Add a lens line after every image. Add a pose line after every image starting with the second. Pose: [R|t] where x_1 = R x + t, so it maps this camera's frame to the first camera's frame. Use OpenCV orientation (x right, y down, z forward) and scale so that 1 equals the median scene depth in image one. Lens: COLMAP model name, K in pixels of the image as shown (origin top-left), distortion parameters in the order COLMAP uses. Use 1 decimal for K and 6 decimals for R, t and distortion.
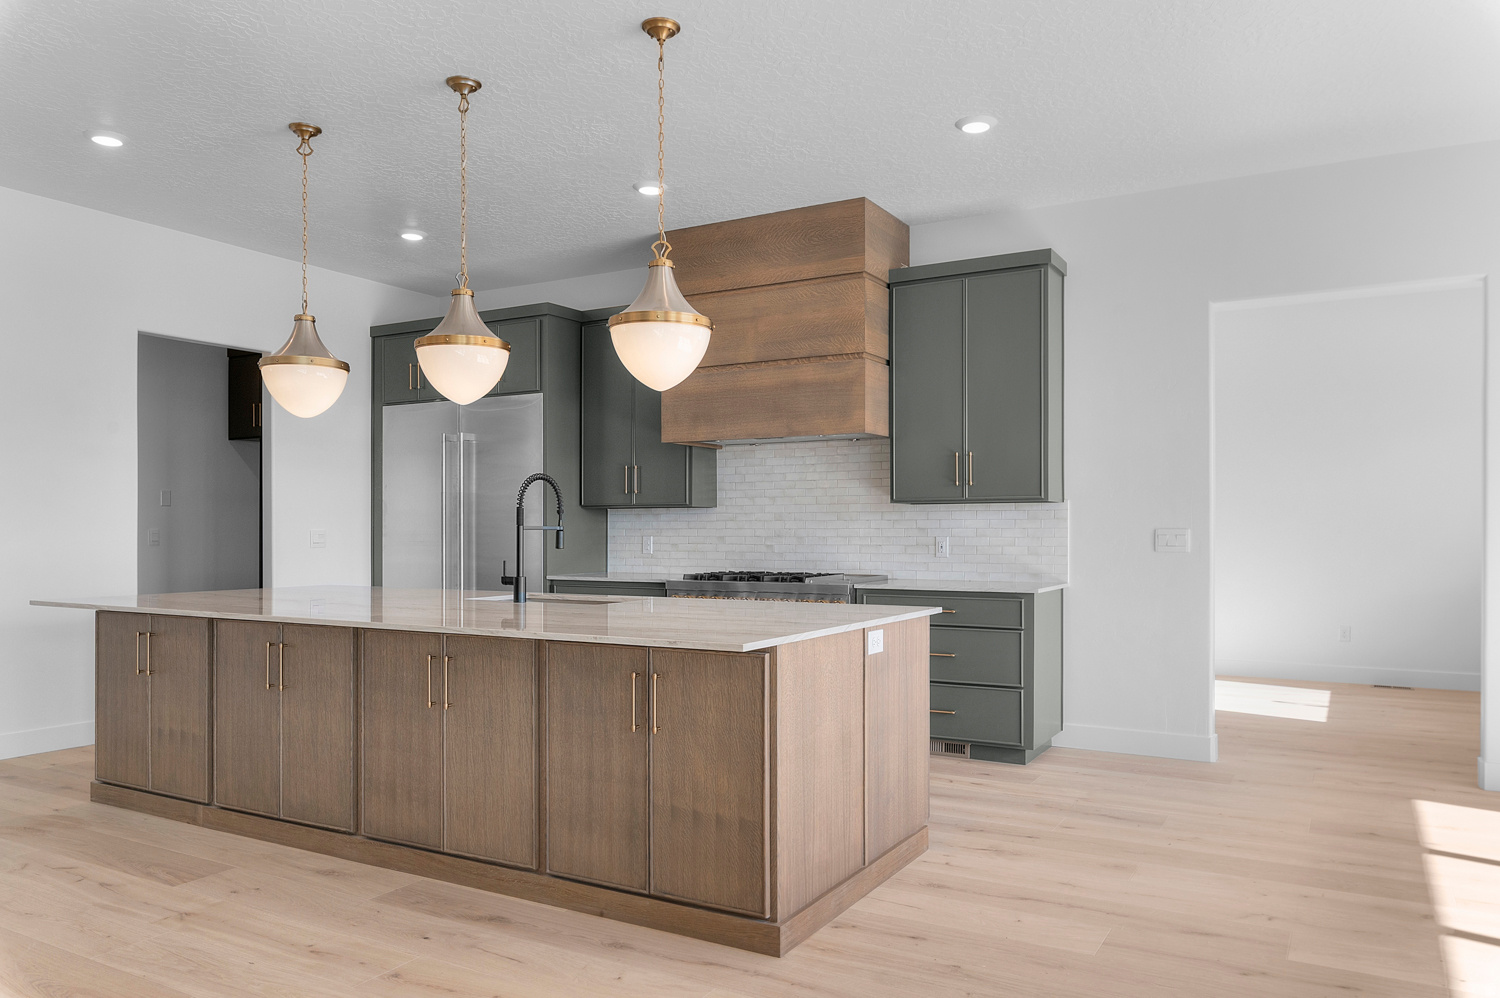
lens RADIAL K [[1055.7, 0, 756.4], [0, 1055.7, 523.0], [0, 0, 1]] dist [0.003500, -0.002441]
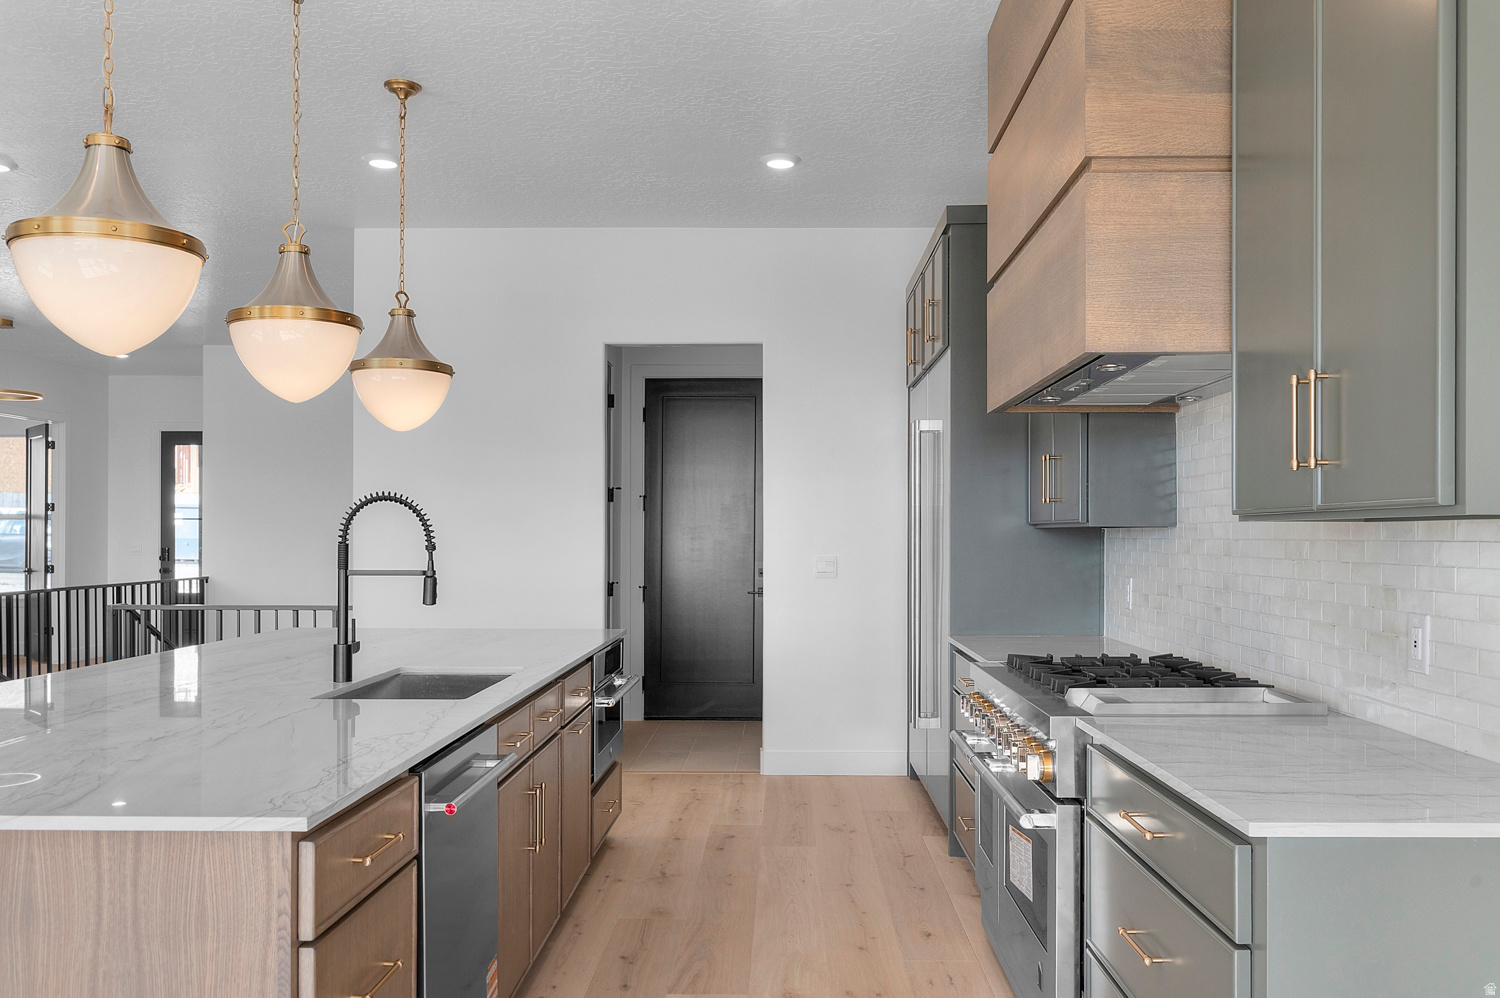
lens RADIAL K [[1191.8, 0, 750.0], [0, 1191.8, 499.0], [0, 0, 1]] dist [-0.005110, -0.001801]
pose [[0.466912, -0.027698, -0.883870, 0.514733], [0.003319, 0.999557, -0.029570, -0.016903], [0.884298, 0.010873, 0.466797, 0.780906]]
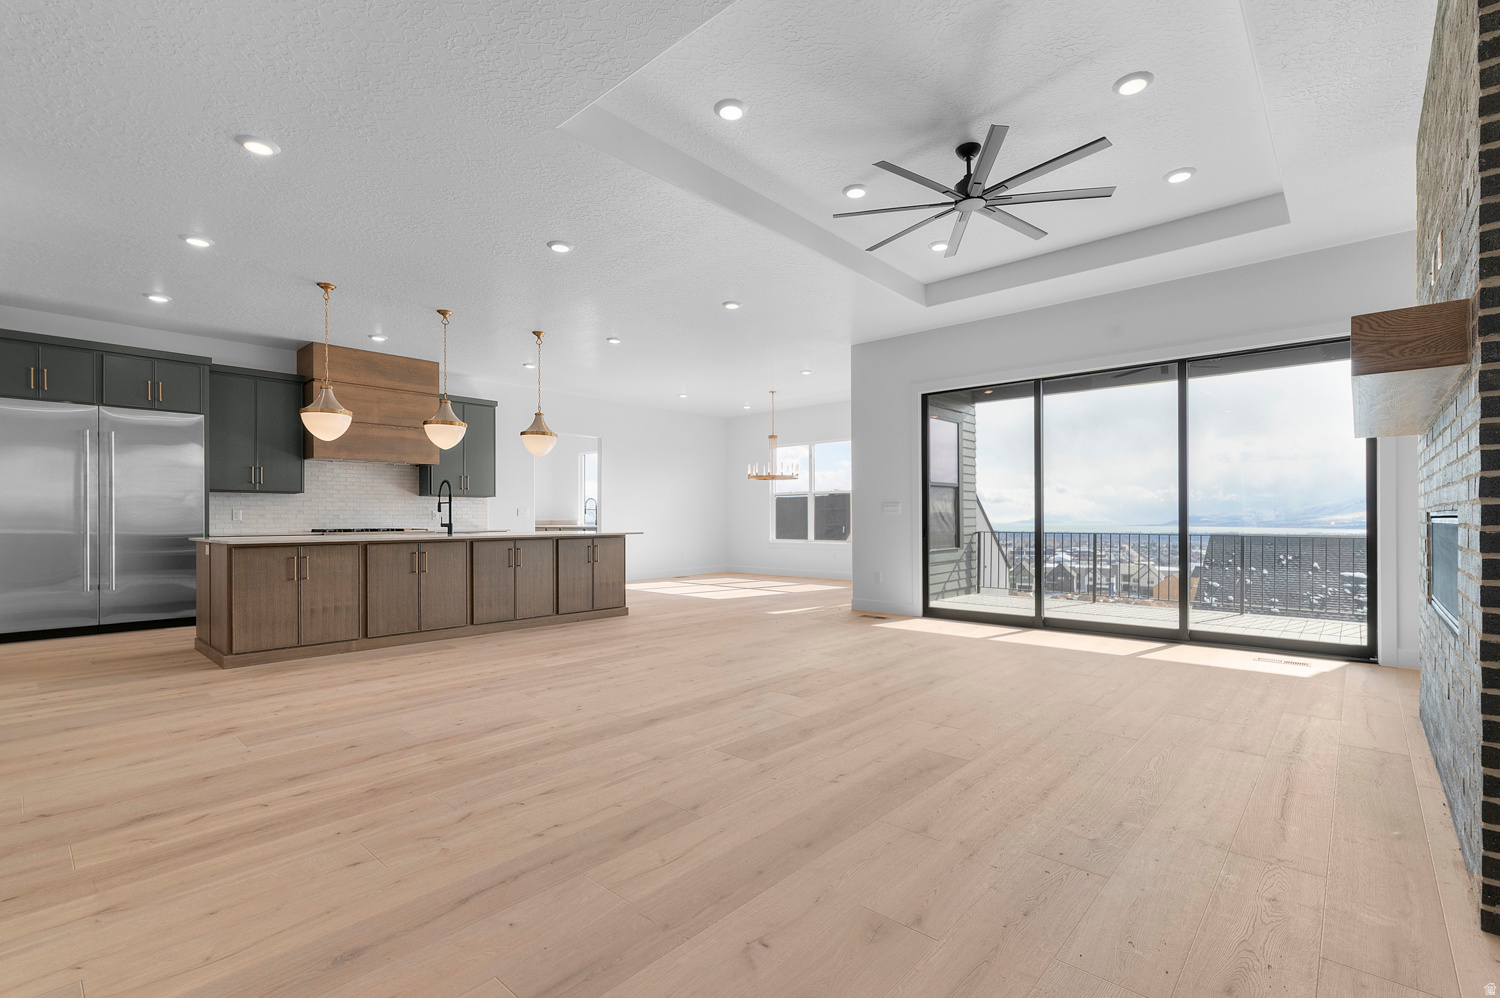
lens RADIAL K [[667.6, 0, 760.1], [0, 667.6, 516.4], [0, 0, 1]] dist [-0.002197, 0.000351]
pose [[0.214595, 0.002125, 0.976701, -1.348230], [-0.004251, 0.999990, -0.001242, 0.029917], [-0.976694, -0.003885, 0.214602, 0.001127]]
